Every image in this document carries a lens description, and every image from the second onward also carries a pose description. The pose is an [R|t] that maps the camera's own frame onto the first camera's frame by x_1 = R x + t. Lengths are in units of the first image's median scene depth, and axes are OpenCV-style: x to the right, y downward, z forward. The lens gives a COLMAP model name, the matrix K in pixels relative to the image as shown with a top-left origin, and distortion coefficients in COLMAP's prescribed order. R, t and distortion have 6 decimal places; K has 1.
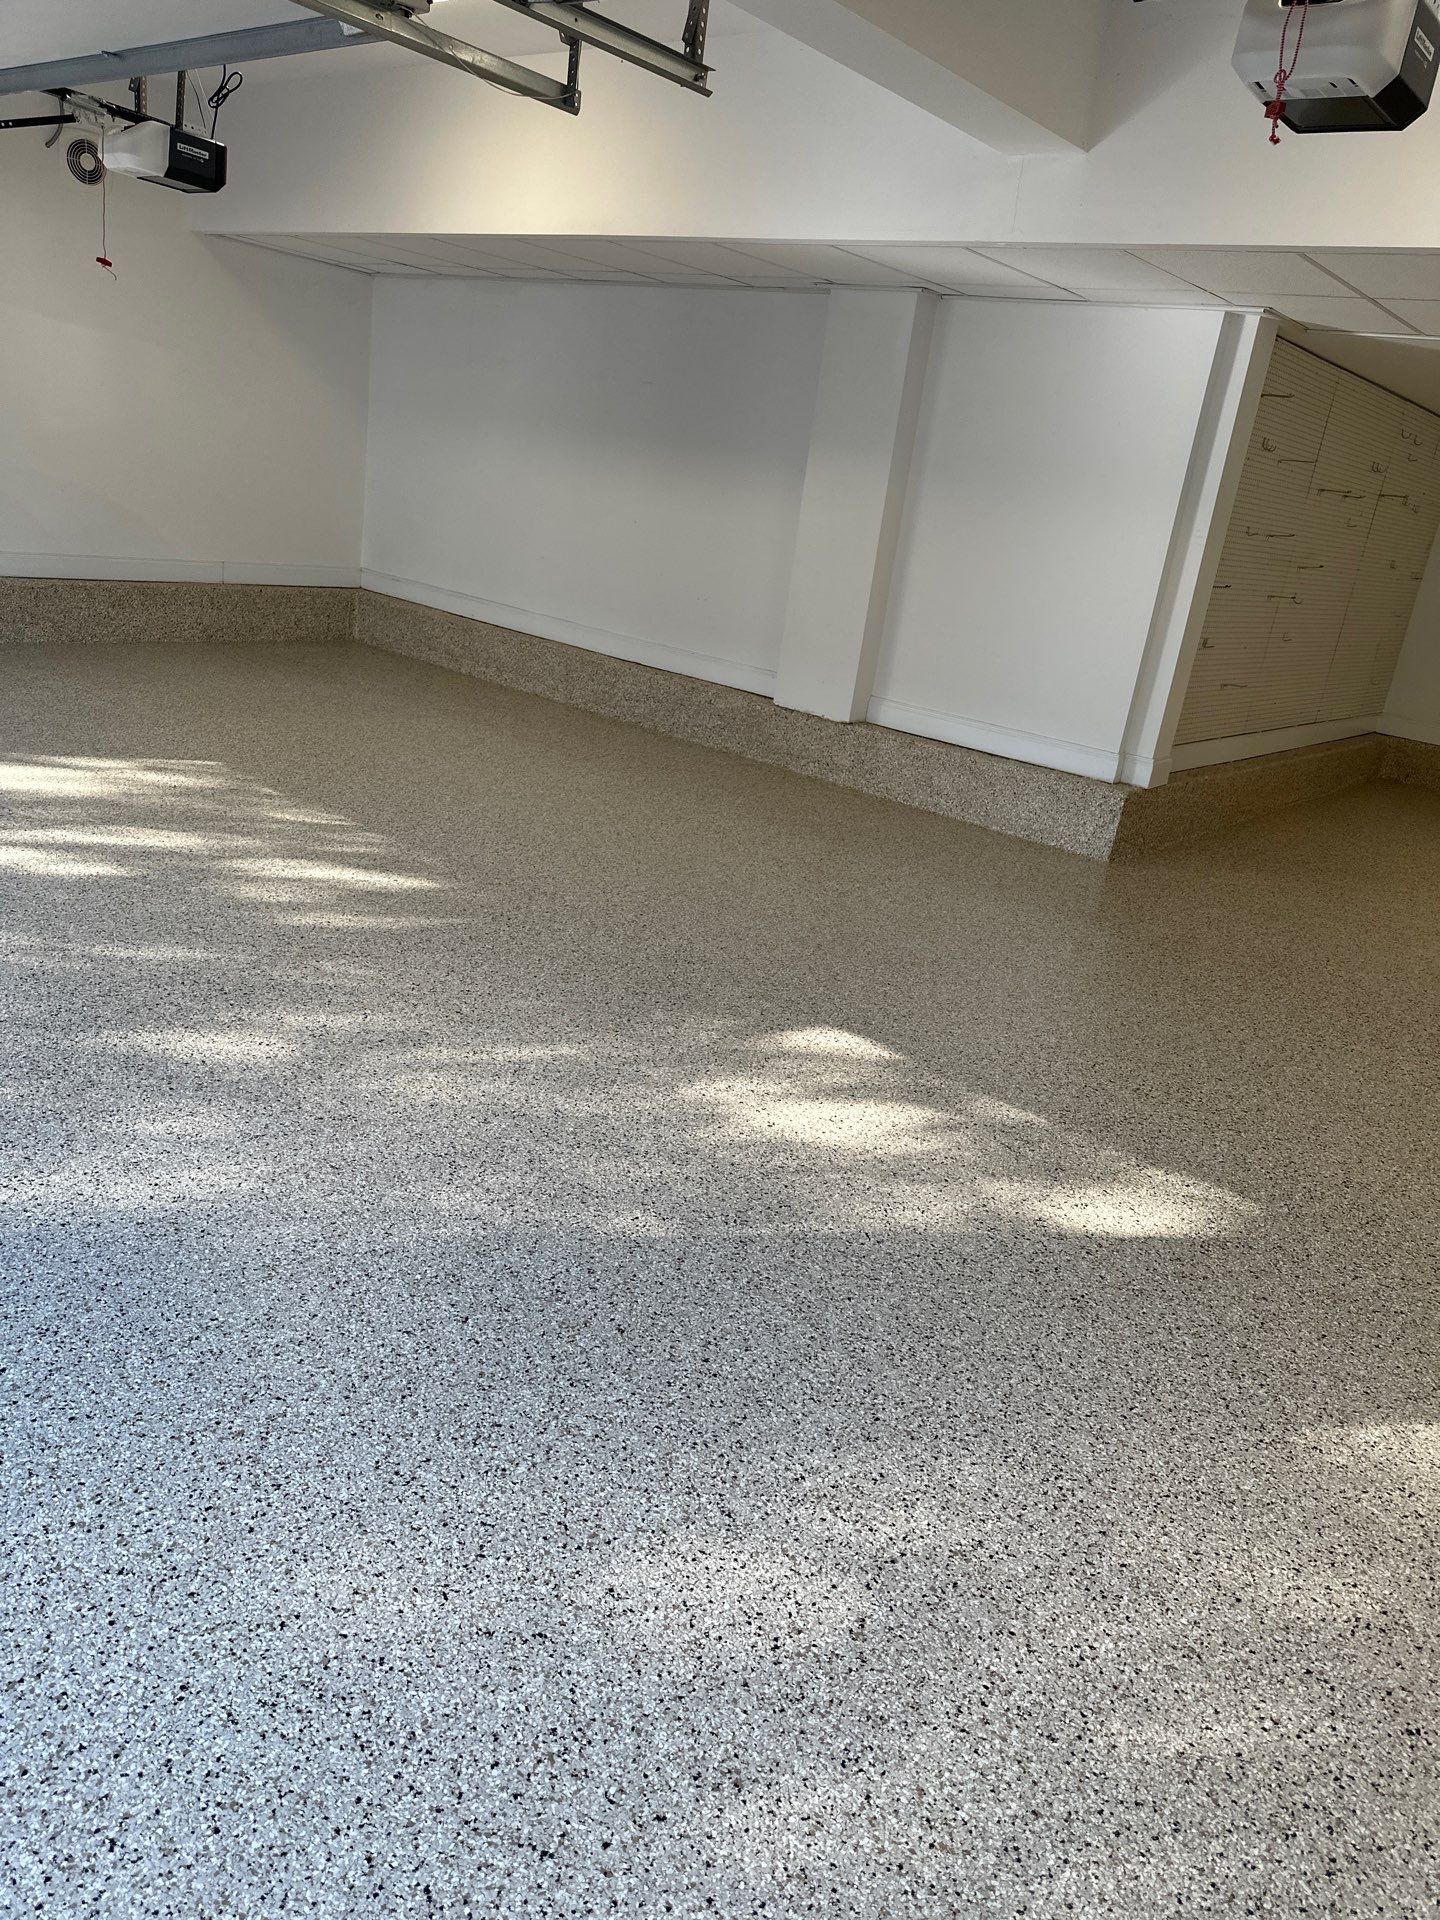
lens RADIAL K [[1350.6, 0, 716.7], [0, 1350.6, 957.8], [0, 0, 1]] dist [0.038125, -0.046858]
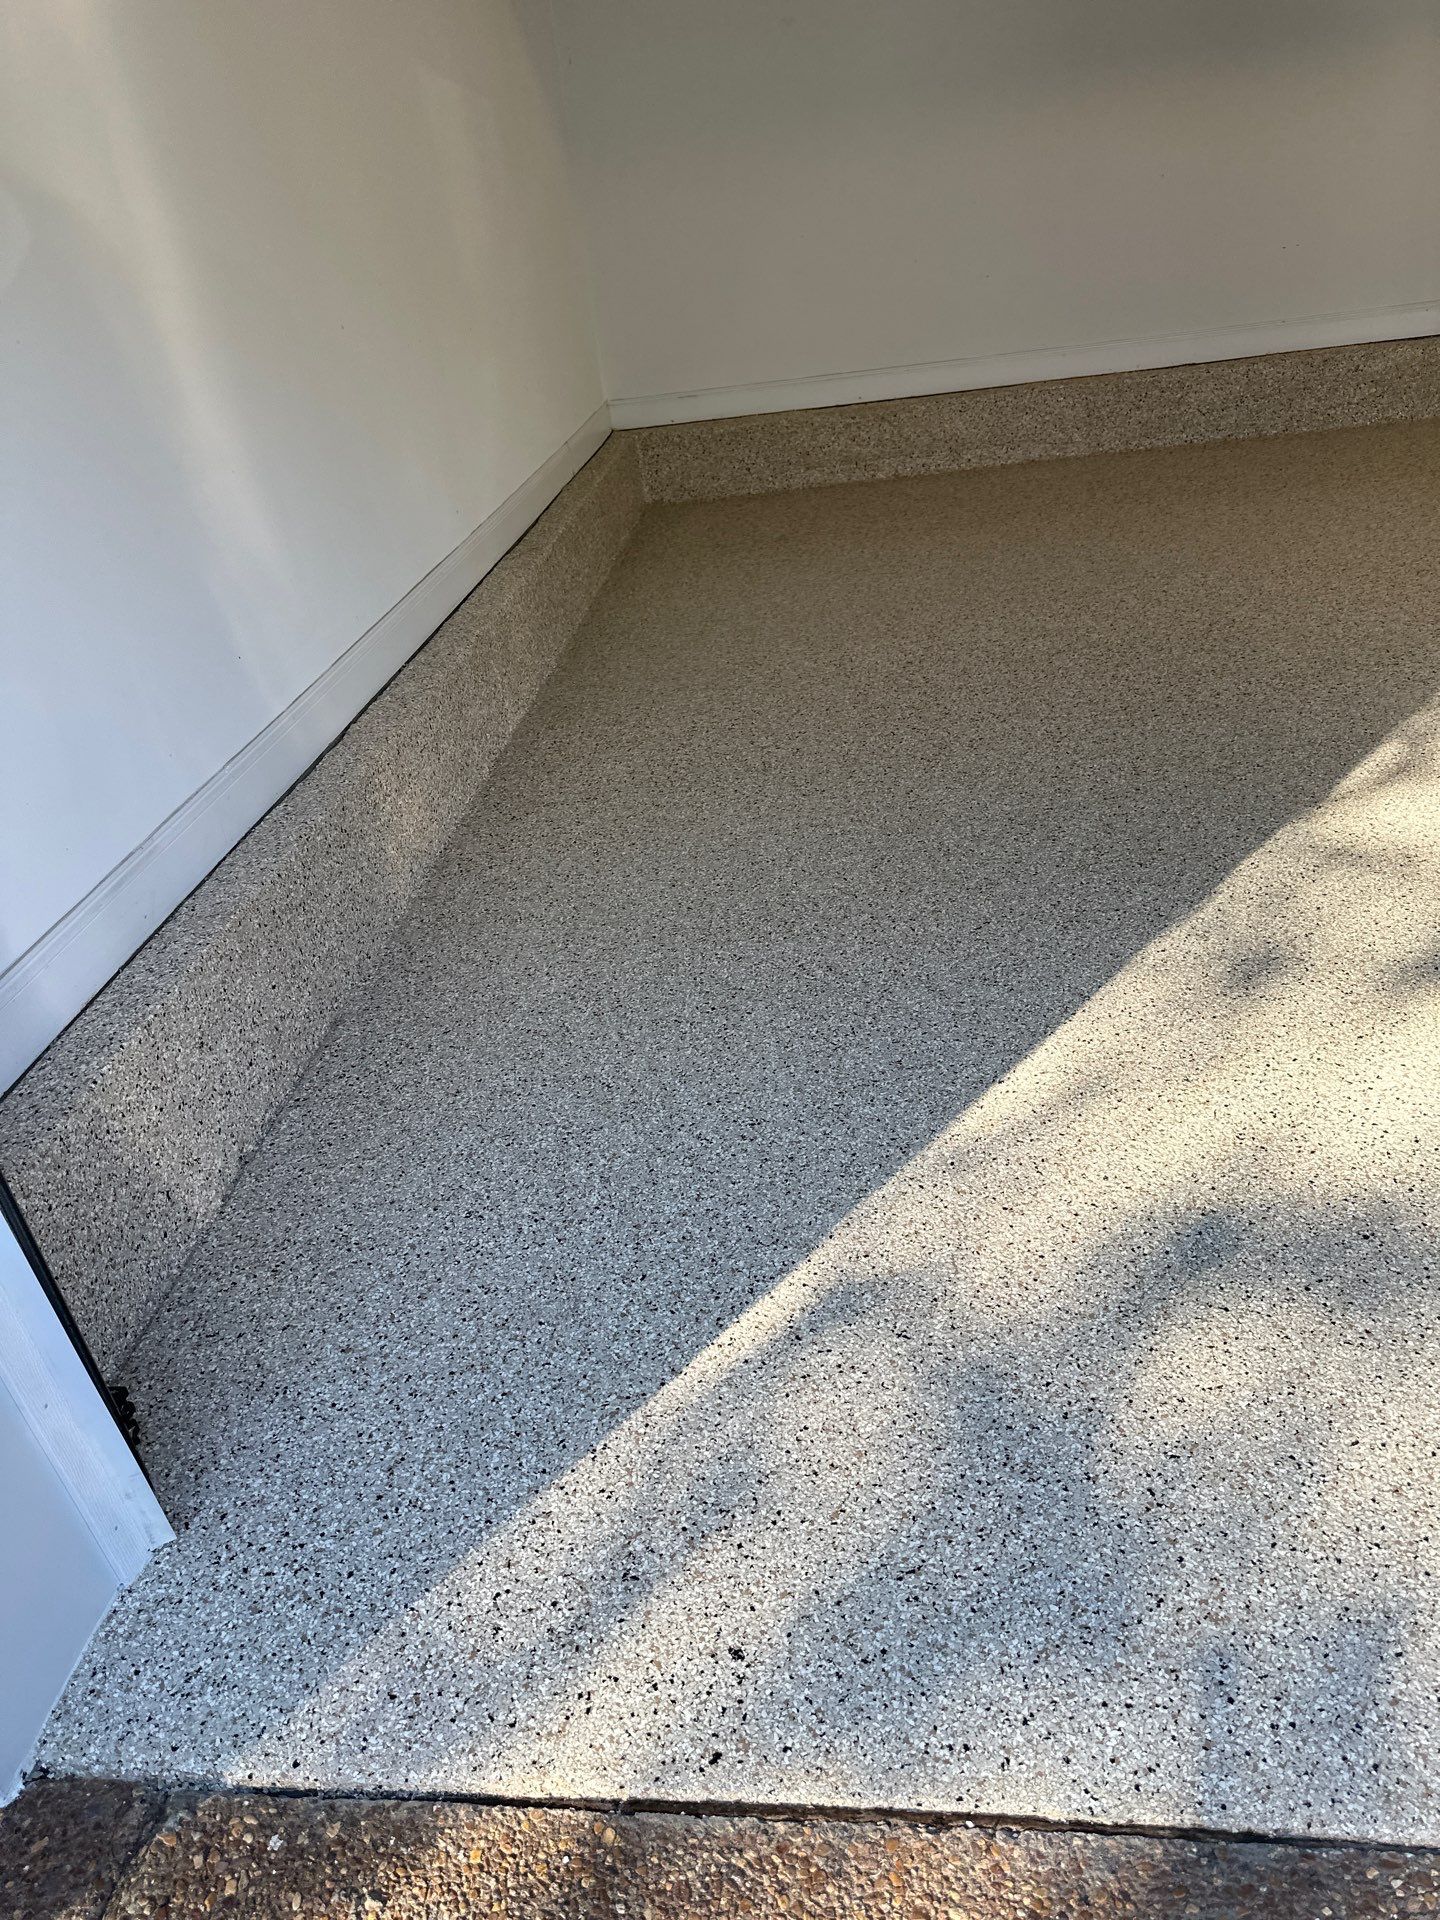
lens RADIAL K [[1350.6, 0, 727.6], [0, 1350.6, 958.8], [0, 0, 1]] dist [0.038125, -0.046858]
pose [[0.793084, -0.482270, 0.372065, -2.434095], [0.404845, 0.873741, 0.269586, -0.796125], [-0.455102, -0.063176, 0.888195, 1.340789]]
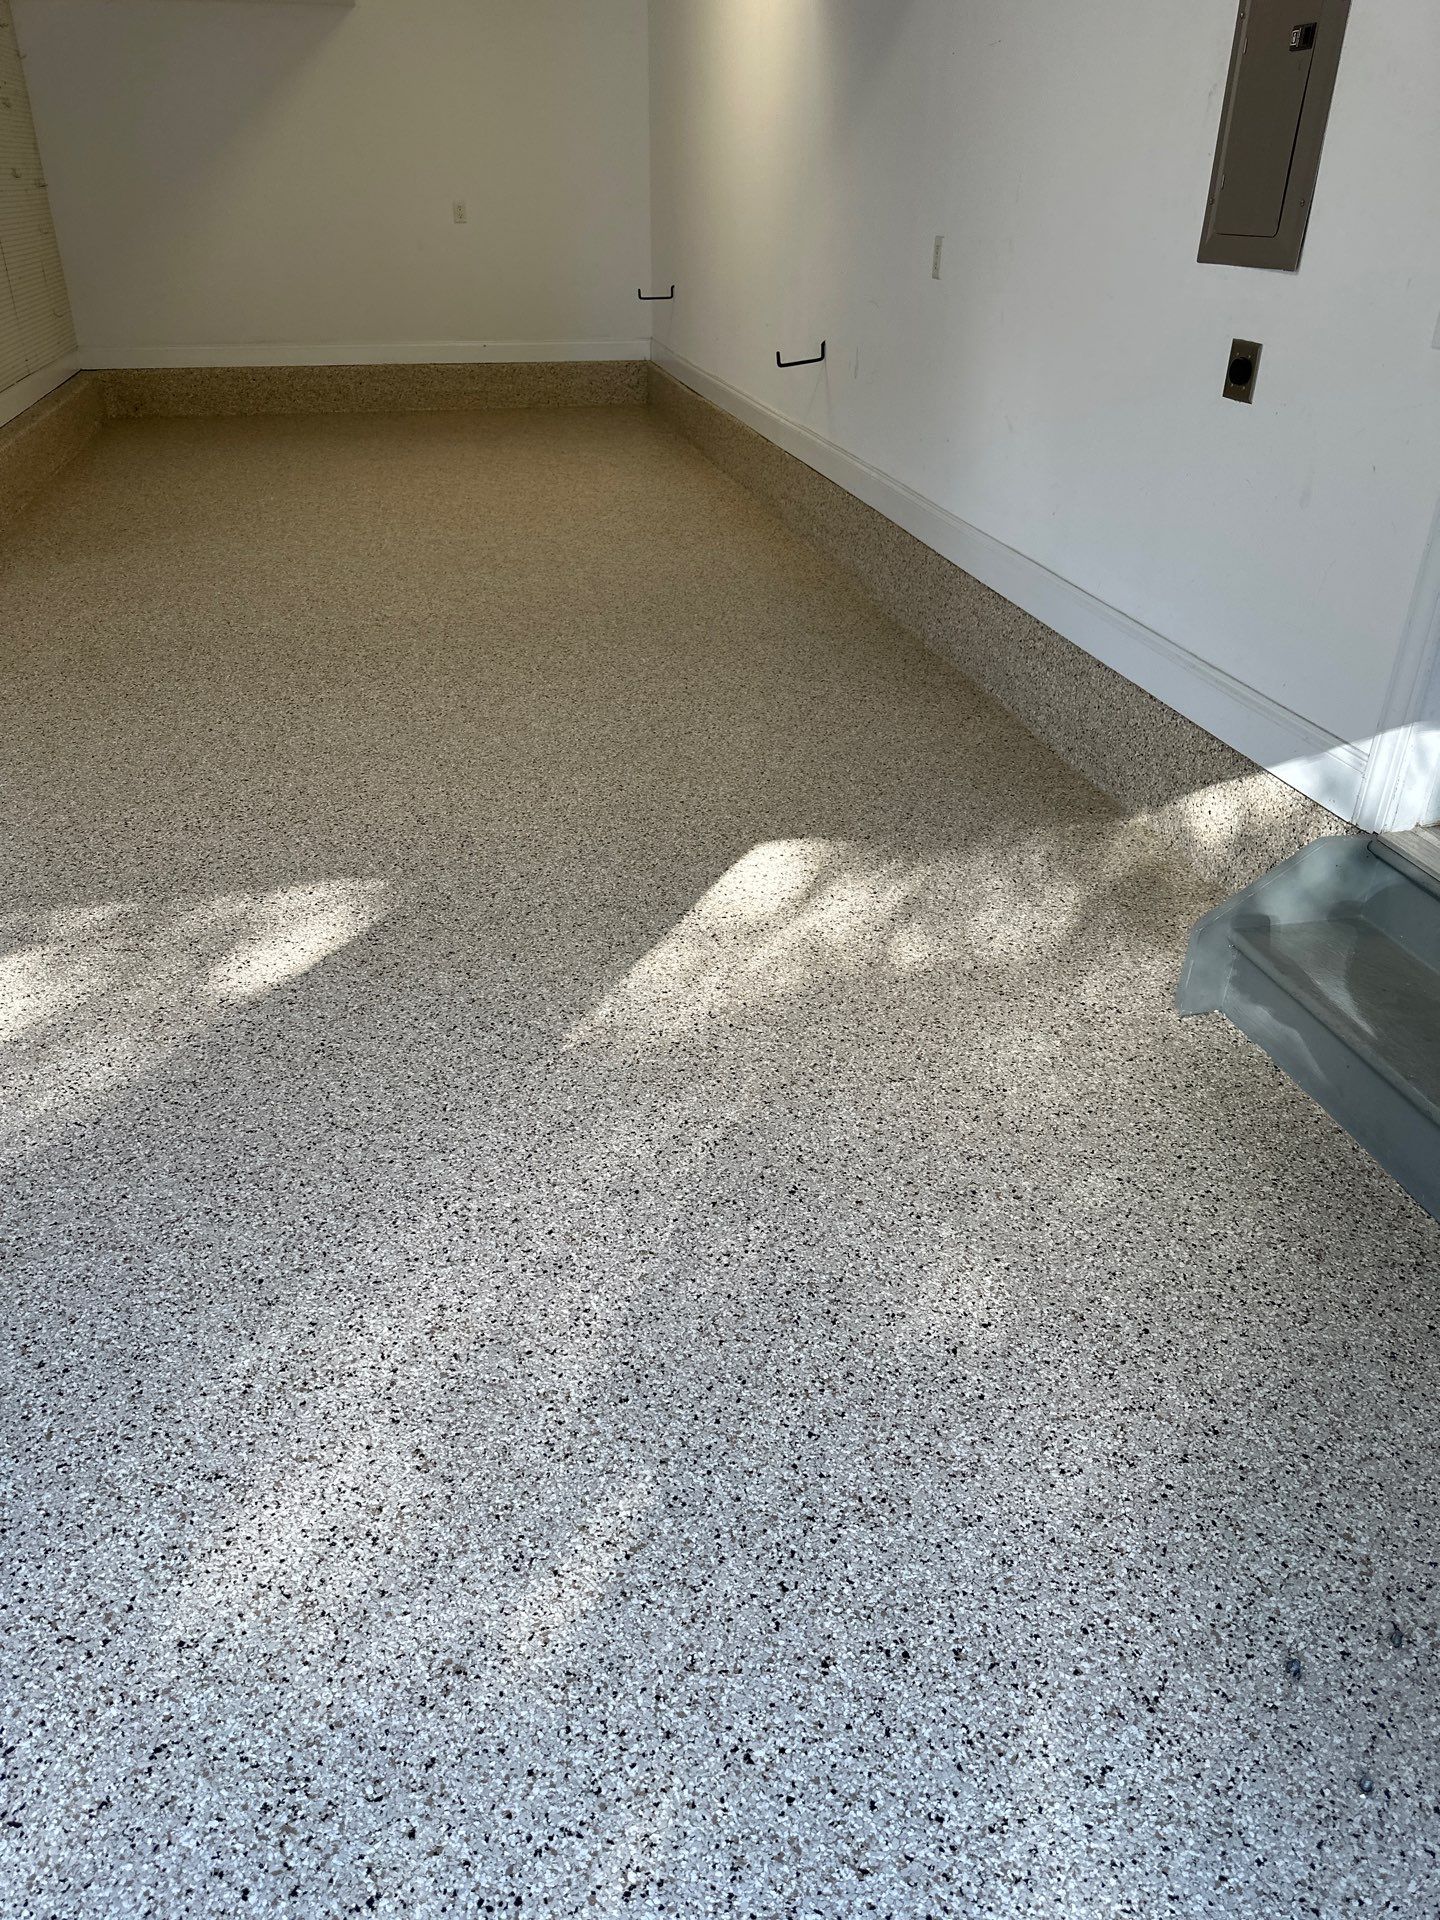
lens RADIAL K [[1350.6, 0, 713.6], [0, 1350.6, 965.8], [0, 0, 1]] dist [0.038125, -0.046858]
pose [[0.602184, -0.503040, 0.619940, -0.145382], [0.332718, 0.864001, 0.377891, -0.077735], [-0.725723, -0.021294, 0.687658, 0.152221]]
